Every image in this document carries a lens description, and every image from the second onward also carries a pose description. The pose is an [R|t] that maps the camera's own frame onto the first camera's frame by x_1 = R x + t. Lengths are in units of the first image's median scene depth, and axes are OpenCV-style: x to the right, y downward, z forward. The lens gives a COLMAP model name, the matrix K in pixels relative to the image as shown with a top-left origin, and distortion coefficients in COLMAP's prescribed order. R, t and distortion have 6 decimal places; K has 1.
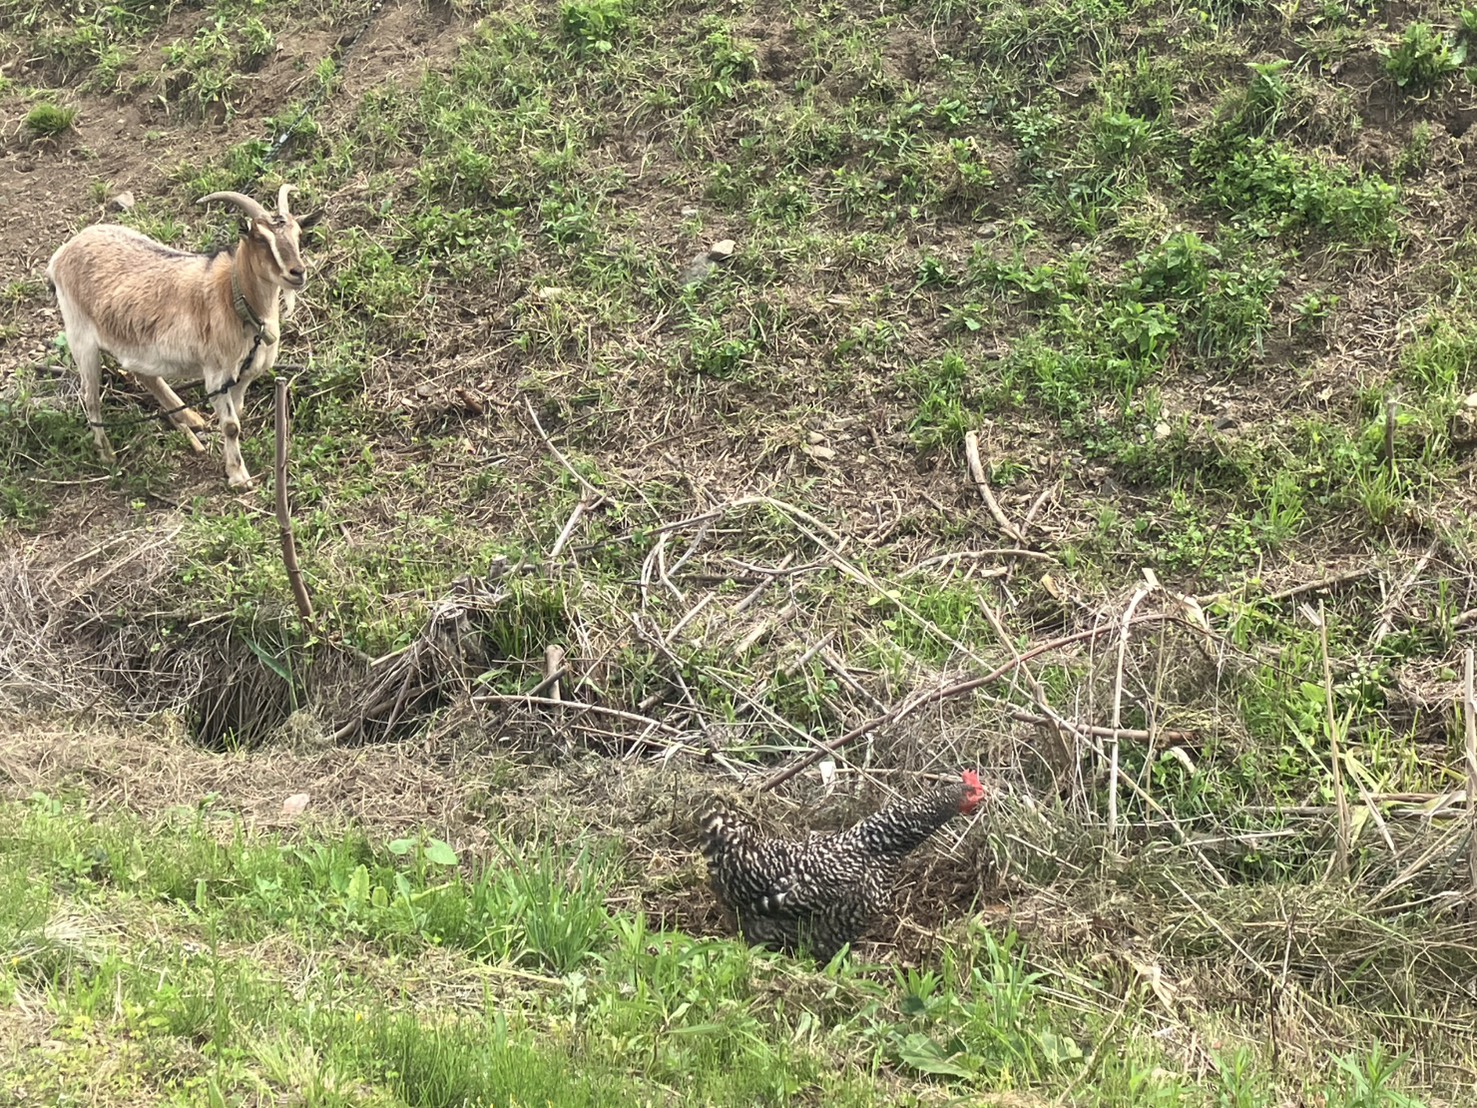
lens RADIAL K [[2494.7, 0, 738.5], [0, 2494.7, 554.0], [0, 0, 1]] dist [0.279598, -1.097443]
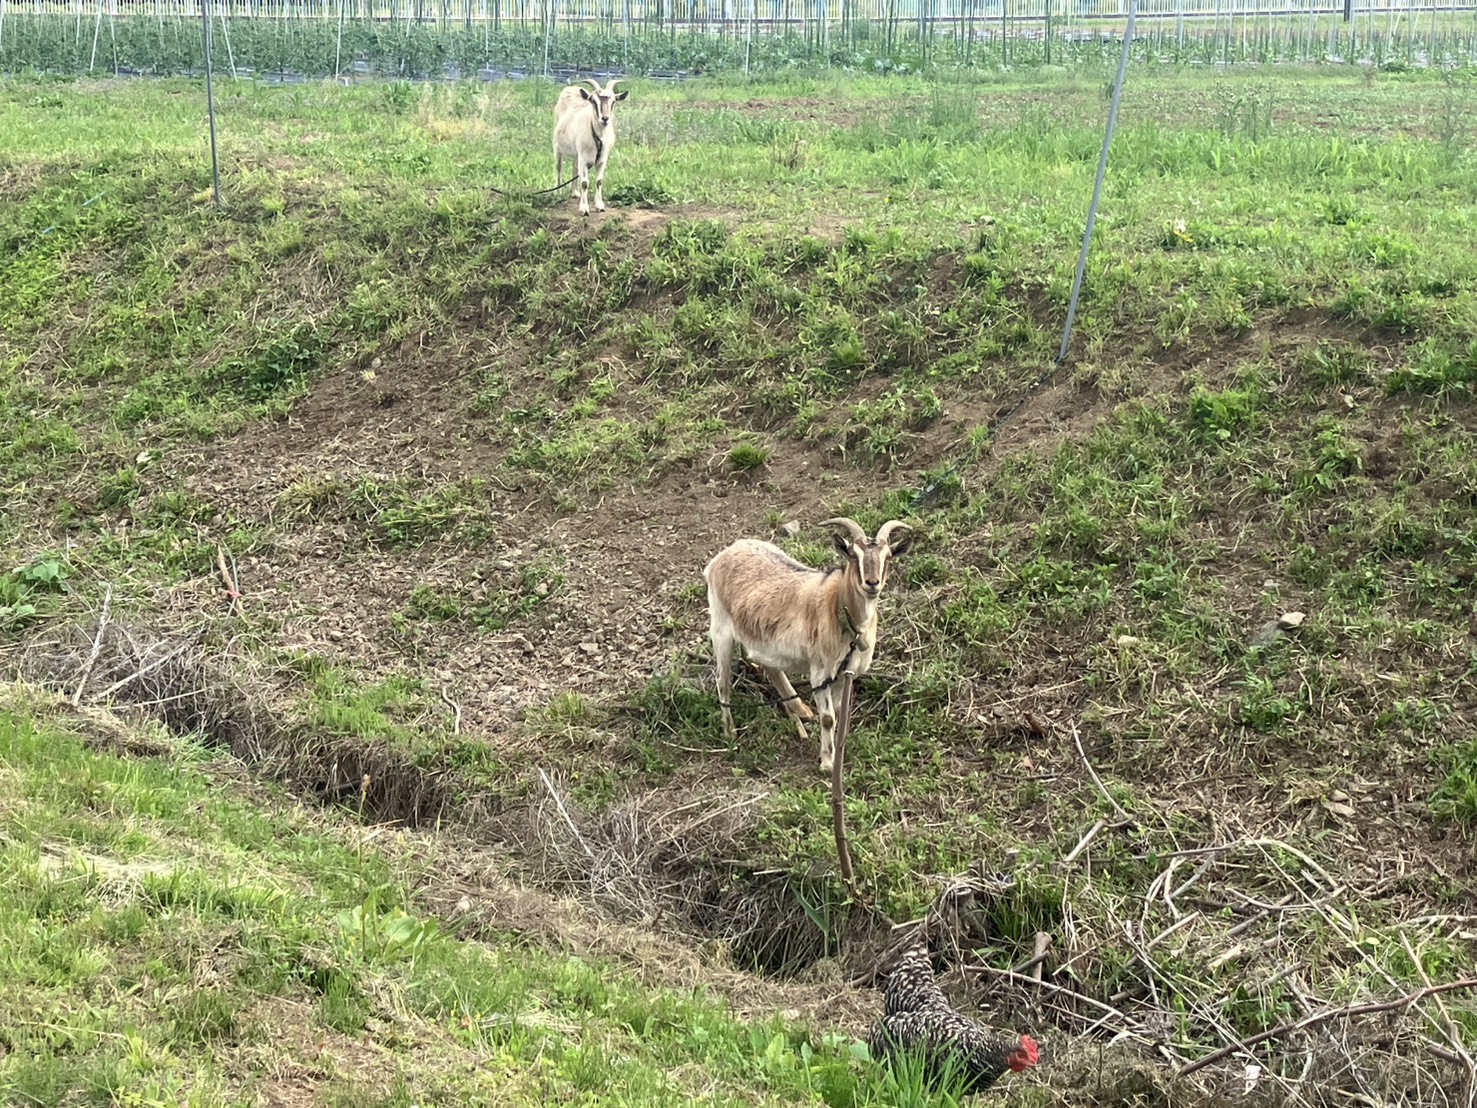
lens RADIAL K [[2494.7, 0, 738.5], [0, 2494.7, 554.0], [0, 0, 1]] dist [0.279598, -1.097443]
pose [[0.949330, 0.106482, -0.295693, 0.090942], [-0.149498, 0.980592, -0.126847, 0.026800], [0.276448, 0.164625, 0.946824, -0.118087]]
